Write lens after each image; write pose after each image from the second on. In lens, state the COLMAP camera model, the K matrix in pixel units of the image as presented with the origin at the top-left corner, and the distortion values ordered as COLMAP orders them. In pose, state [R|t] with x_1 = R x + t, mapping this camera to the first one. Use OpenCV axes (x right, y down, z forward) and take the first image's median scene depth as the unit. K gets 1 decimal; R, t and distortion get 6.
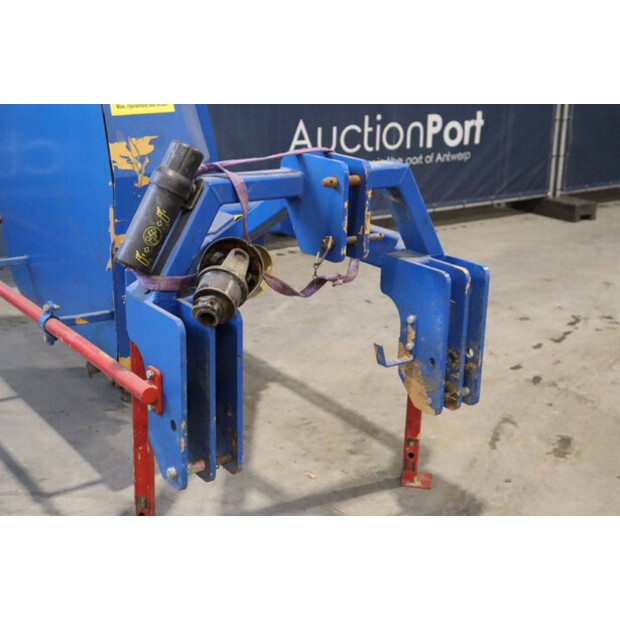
lens RADIAL K [[915.5, 0, 307.6], [0, 915.5, 311.3], [0, 0, 1]] dist [0.128873, 0.000000]
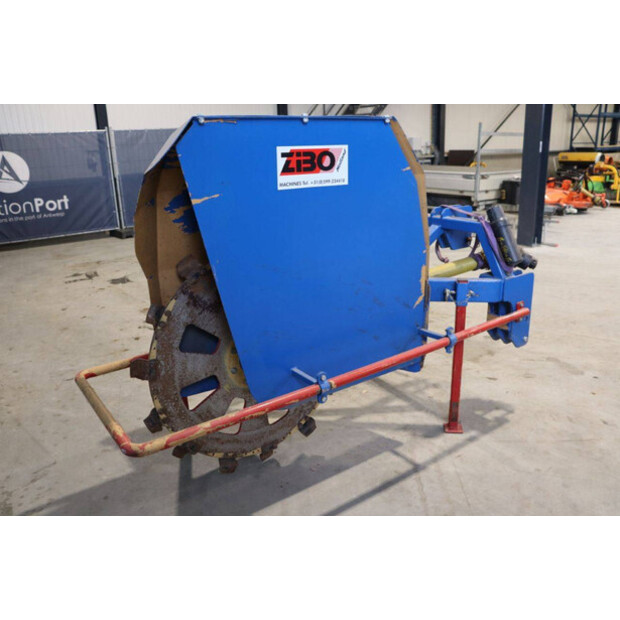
lens RADIAL K [[525.9, 0, 313.5], [0, 525.9, 309.1], [0, 0, 1]] dist [-0.088824, 0.036983]
pose [[-0.020652, -0.319237, 0.947450, -0.970968], [0.328481, 0.892878, 0.308009, -0.342733], [-0.944285, 0.317580, 0.086424, 0.961999]]
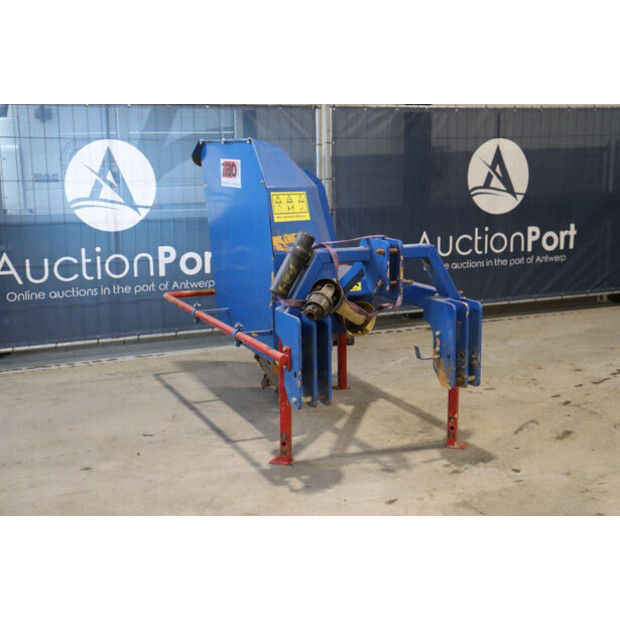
lens RADIAL K [[889.7, 0, 312.0], [0, 889.7, 310.5], [0, 0, 1]] dist [0.120351, 0.000000]
pose [[0.979389, 0.002574, -0.201966, 0.185563], [-0.029032, 0.991329, -0.128154, 0.158651], [0.199885, 0.131376, 0.970972, -0.578621]]
